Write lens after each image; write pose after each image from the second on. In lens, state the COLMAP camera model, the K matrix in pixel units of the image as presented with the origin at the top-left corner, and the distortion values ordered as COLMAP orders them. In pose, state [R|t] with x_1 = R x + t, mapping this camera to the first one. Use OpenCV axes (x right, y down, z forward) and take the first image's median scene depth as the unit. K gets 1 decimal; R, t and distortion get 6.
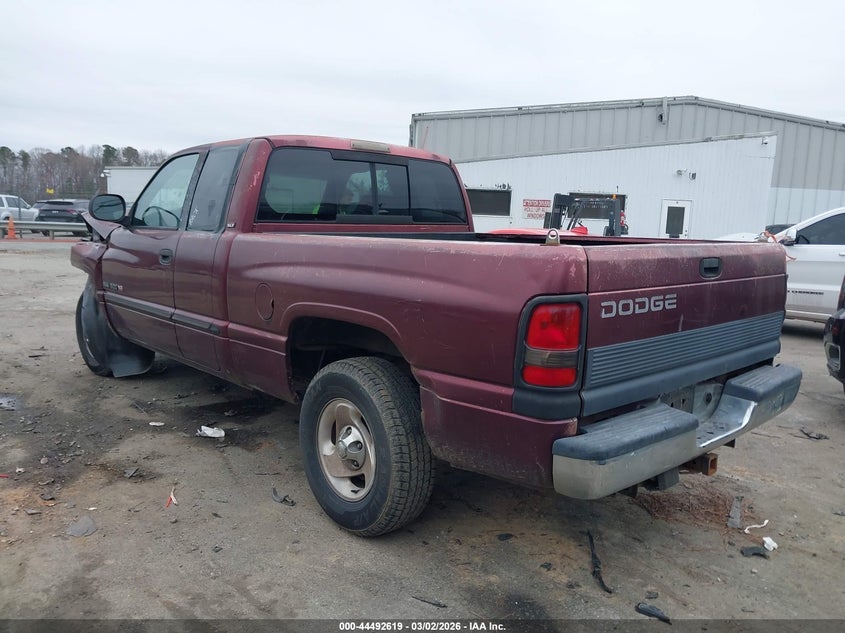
lens RADIAL K [[680.8, 0, 422.5], [0, 680.8, 316.5], [0, 0, 1]] dist [-0.002005, -0.000394]
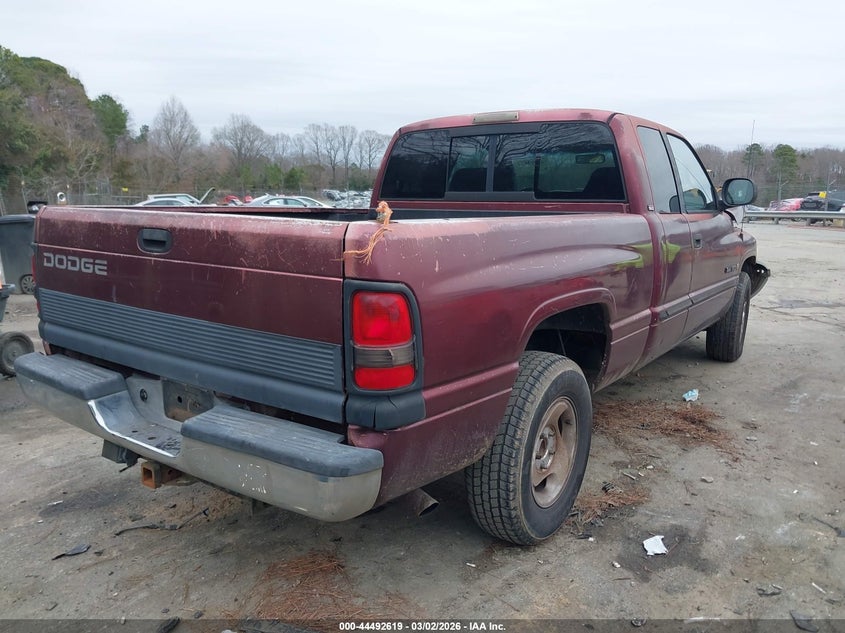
lens RADIAL K [[659.7, 0, 422.5], [0, 659.7, 316.5], [0, 0, 1]] dist [0.024742, 0.000597]
pose [[0.194328, 0.156104, -0.968436, 1.411346], [-0.147049, 0.980736, 0.128580, -0.145515], [0.969852, 0.117420, 0.213540, 1.275199]]
